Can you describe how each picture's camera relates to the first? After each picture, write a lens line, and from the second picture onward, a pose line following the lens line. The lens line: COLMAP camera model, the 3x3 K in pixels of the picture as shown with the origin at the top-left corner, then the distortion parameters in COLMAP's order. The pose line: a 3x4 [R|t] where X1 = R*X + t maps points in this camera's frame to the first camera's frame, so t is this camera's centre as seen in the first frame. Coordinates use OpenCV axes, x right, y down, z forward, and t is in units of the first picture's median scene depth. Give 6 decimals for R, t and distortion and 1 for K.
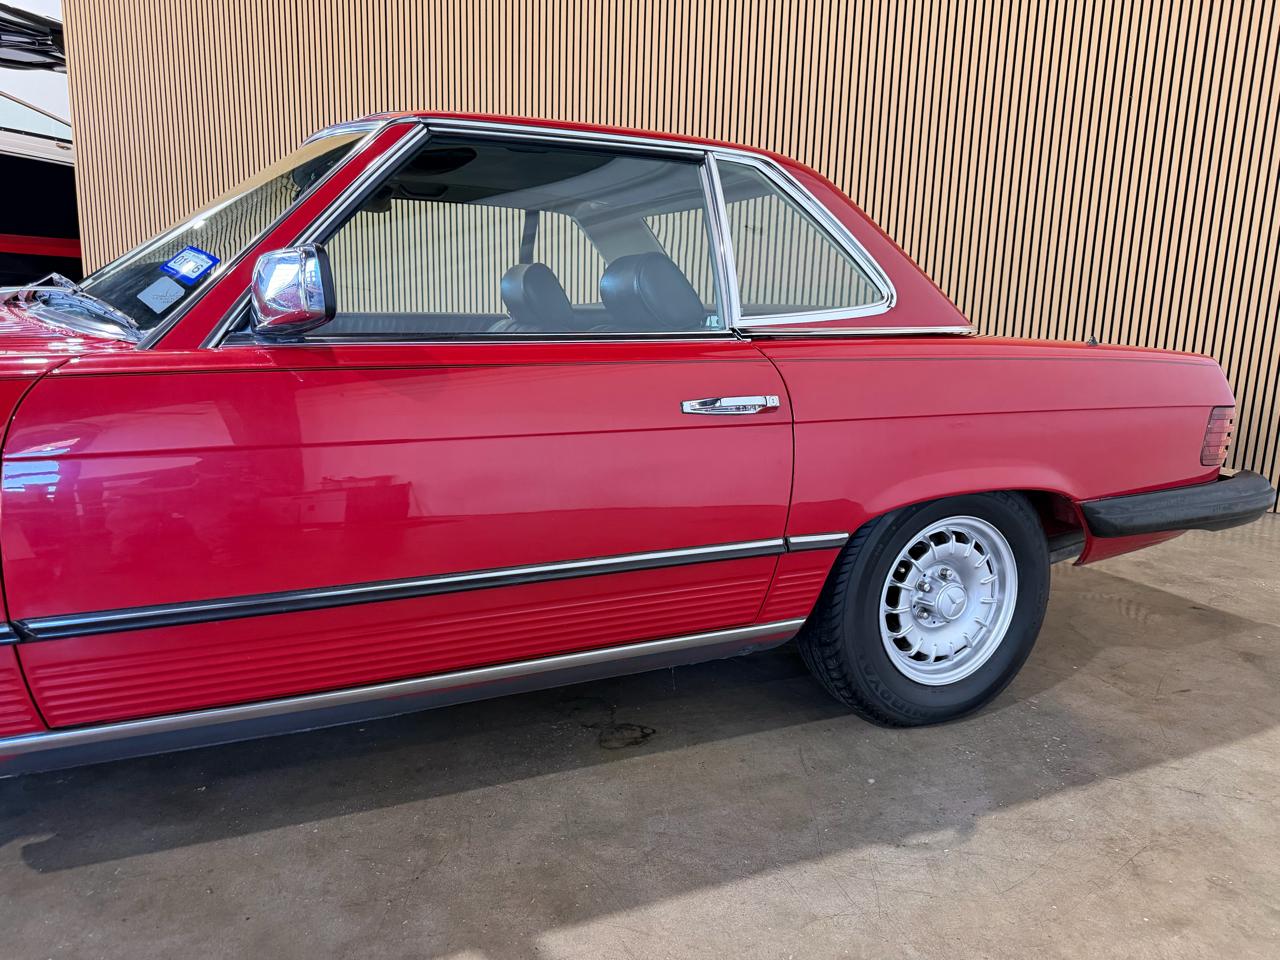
lens RADIAL K [[909.2, 0, 643.4], [0, 909.2, 477.7], [0, 0, 1]] dist [0.007742, -0.018106]
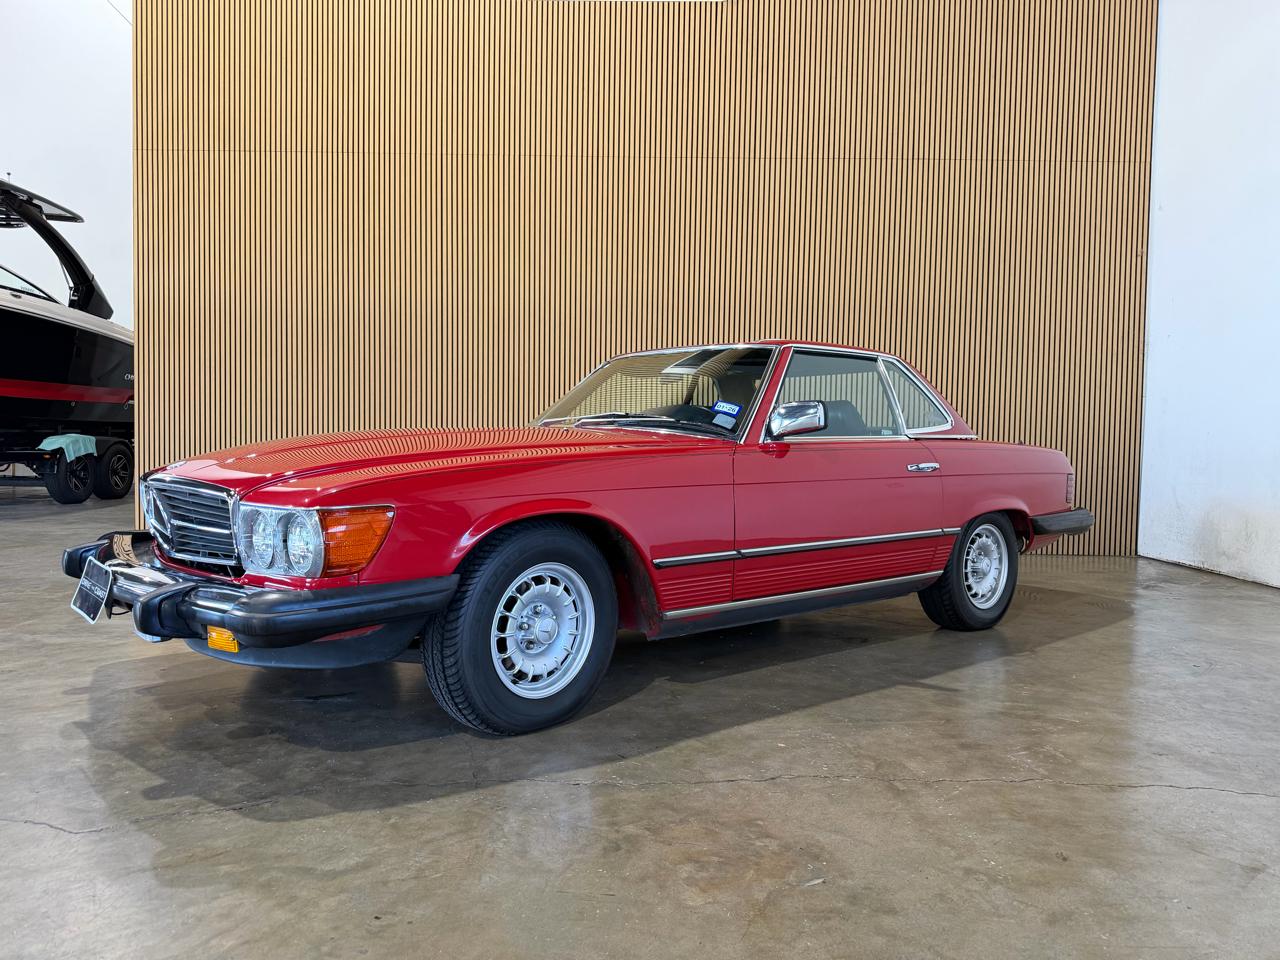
lens RADIAL K [[909.2, 0, 641.9], [0, 909.2, 471.0], [0, 0, 1]] dist [0.007742, -0.018106]
pose [[0.962316, -0.022032, 0.271040, -1.006790], [0.062821, 0.987763, -0.142752, 0.175624], [-0.264579, 0.154399, 0.951924, -0.819353]]
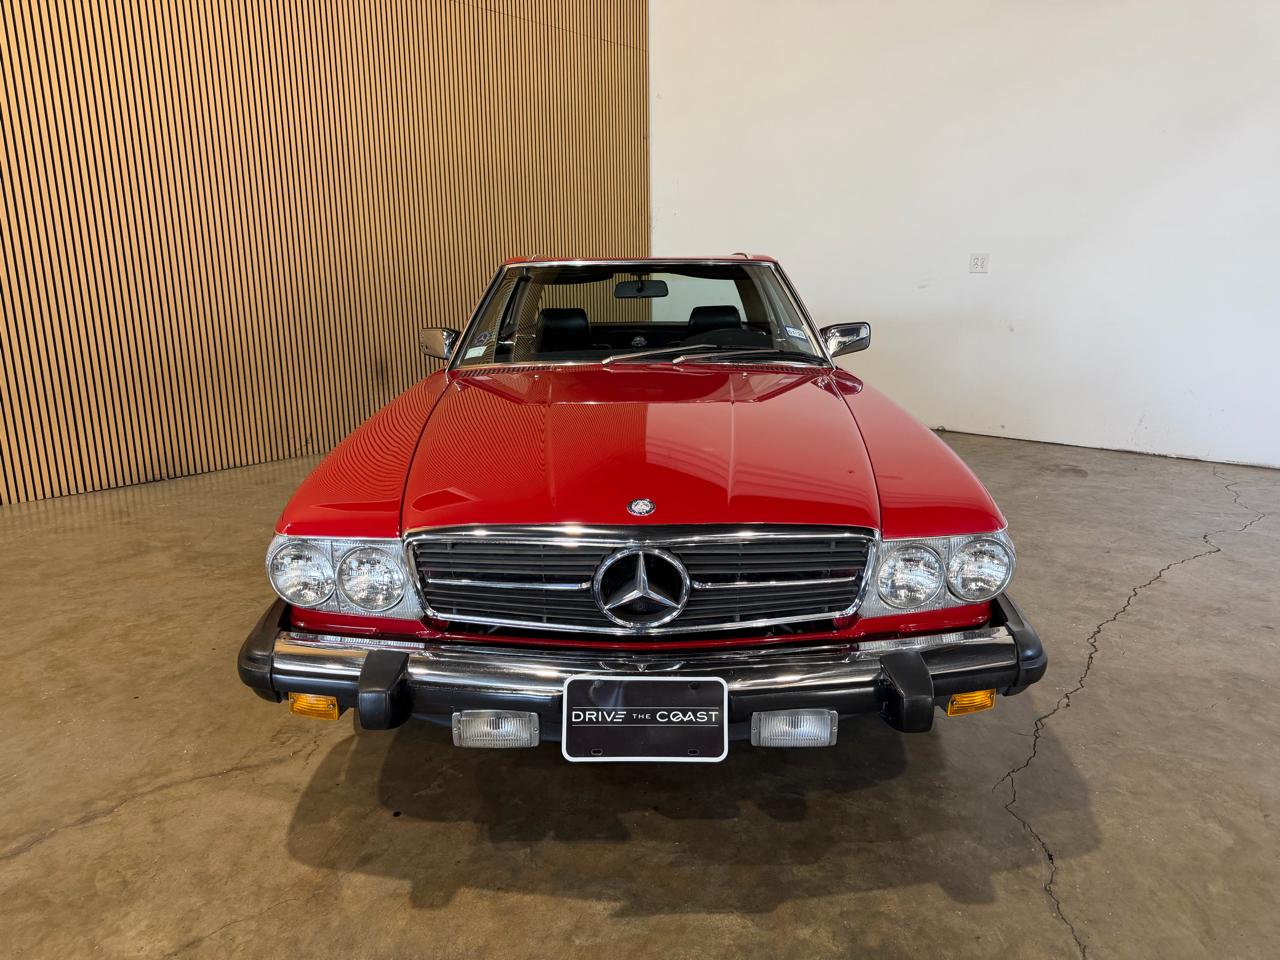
lens RADIAL K [[909.2, 0, 636.3], [0, 909.2, 467.8], [0, 0, 1]] dist [0.007742, -0.018106]
pose [[0.422810, -0.222273, 0.878537, -2.119772], [0.192771, 0.969326, 0.152469, -0.252689], [-0.885478, 0.104891, 0.452688, 0.260172]]
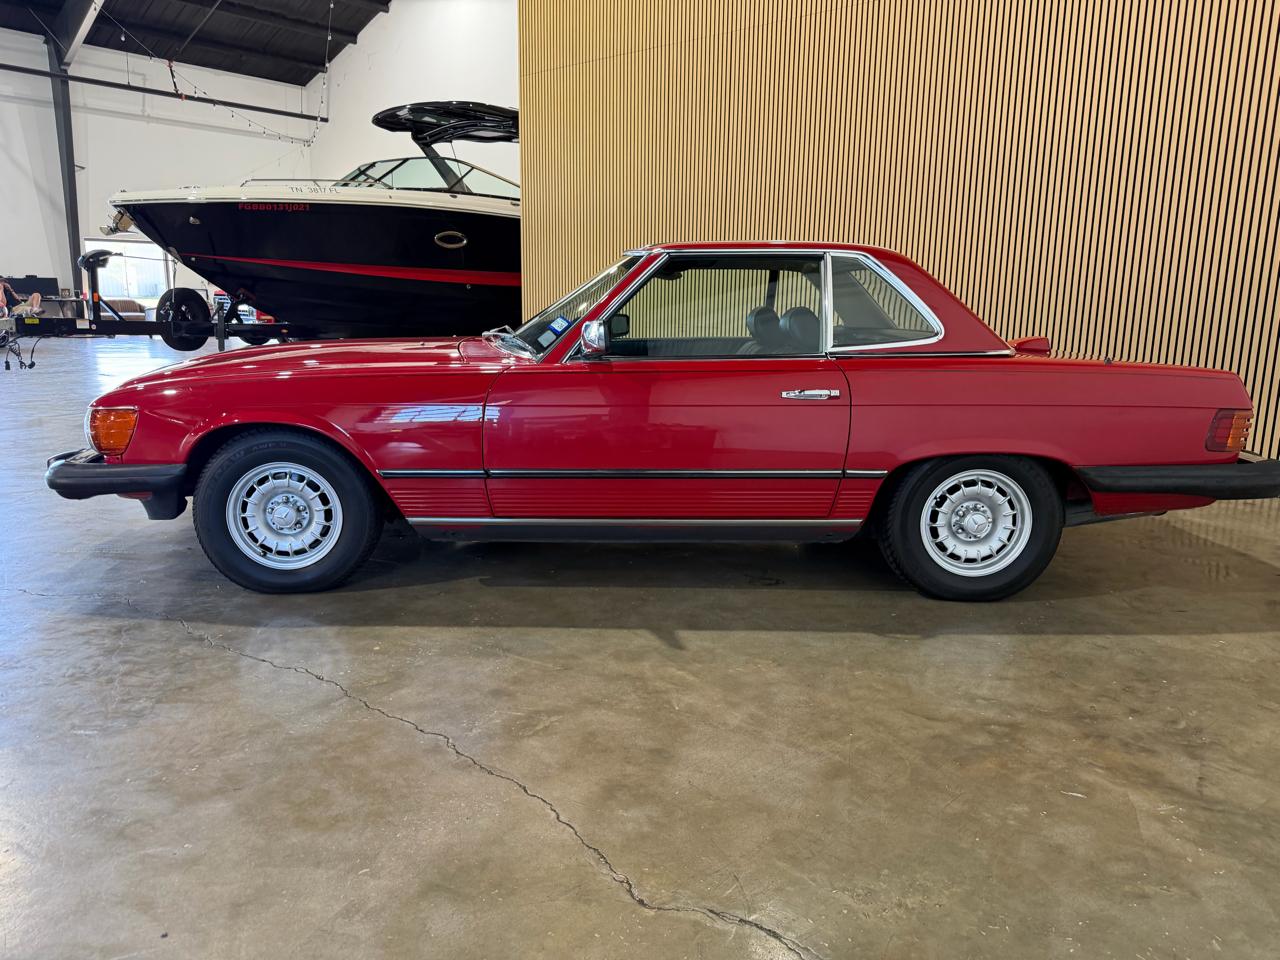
lens RADIAL K [[909.2, 0, 649.3], [0, 909.2, 474.6], [0, 0, 1]] dist [0.007742, -0.018106]
pose [[0.918218, 0.058338, -0.391757, 0.460587], [-0.061067, 0.998119, 0.005502, 0.081988], [0.391340, 0.018872, 0.920052, -0.736329]]
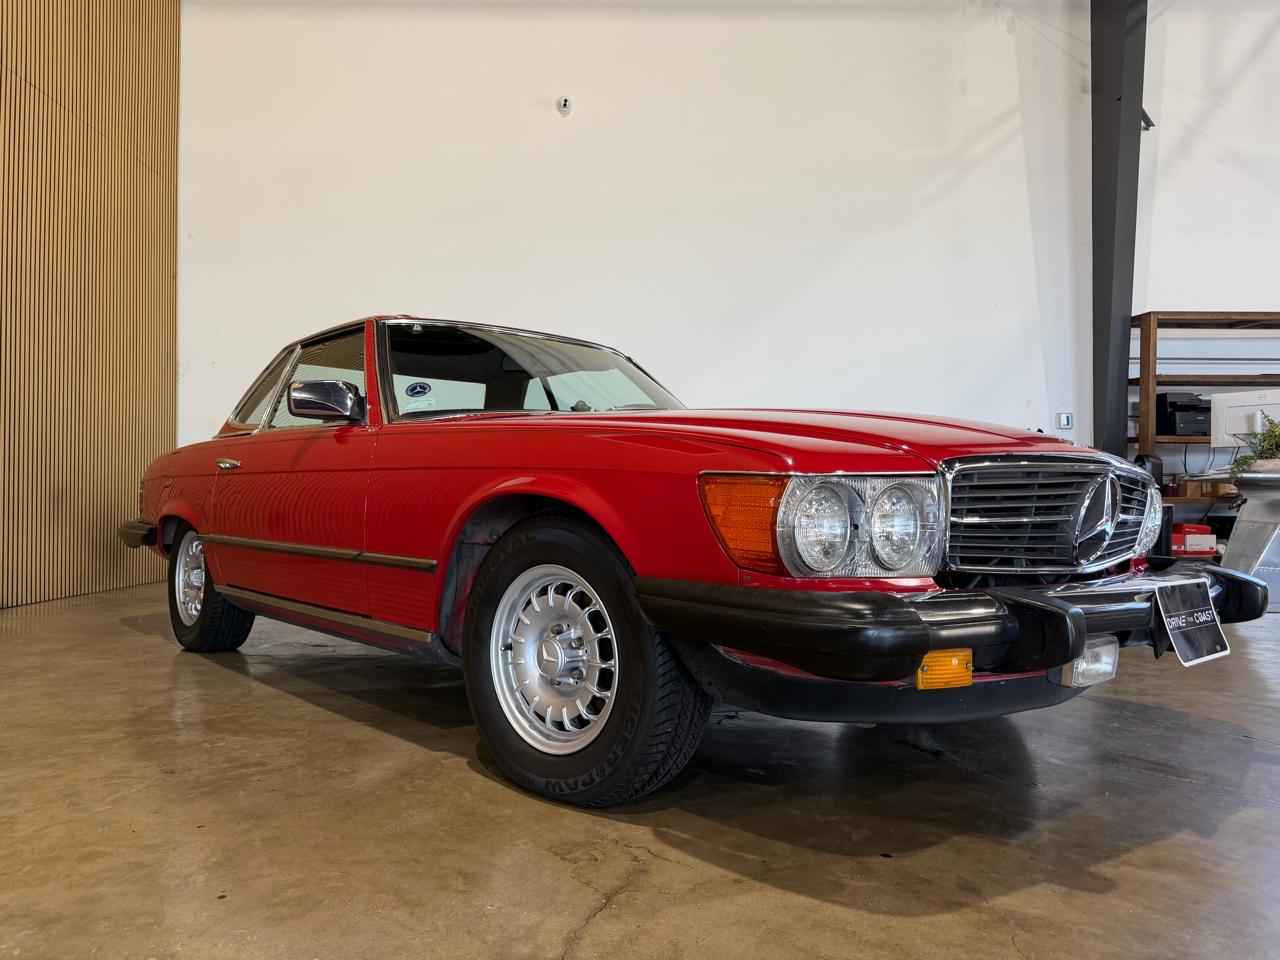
lens RADIAL K [[909.2, 0, 640.2], [0, 909.2, 490.0], [0, 0, 1]] dist [0.007742, -0.018106]
pose [[-0.285149, -0.019754, 0.958280, -2.107380], [0.172571, 0.982391, 0.071602, -0.172503], [-0.942820, 0.185788, -0.276719, 1.392096]]
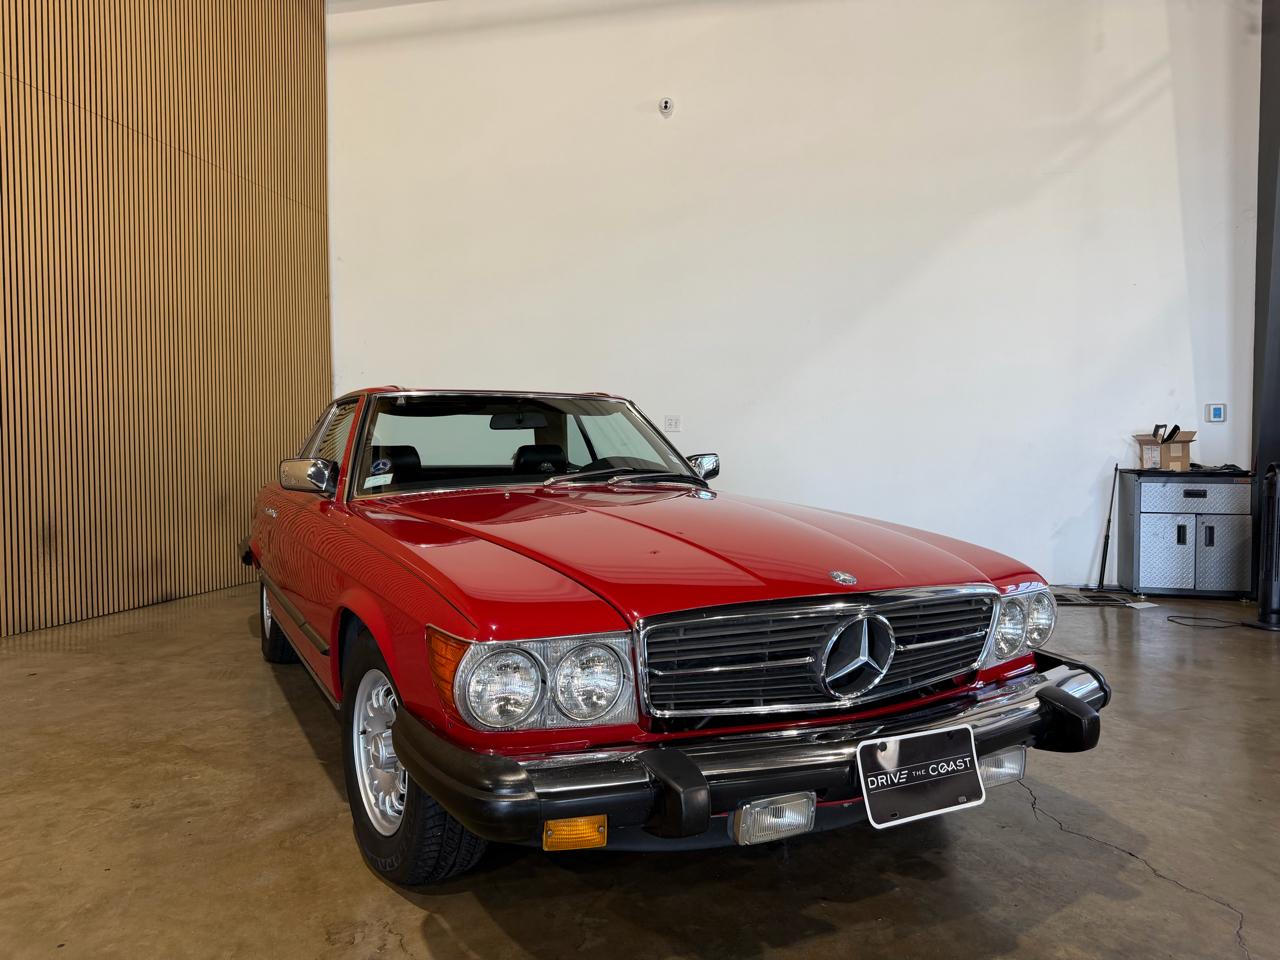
lens RADIAL K [[909.2, 0, 636.5], [0, 909.2, 486.1], [0, 0, 1]] dist [0.007742, -0.018106]
pose [[-0.043934, -0.070353, 0.996554, -2.265802], [0.193878, 0.977953, 0.077587, -0.287975], [-0.980041, 0.196618, -0.029326, 0.907414]]
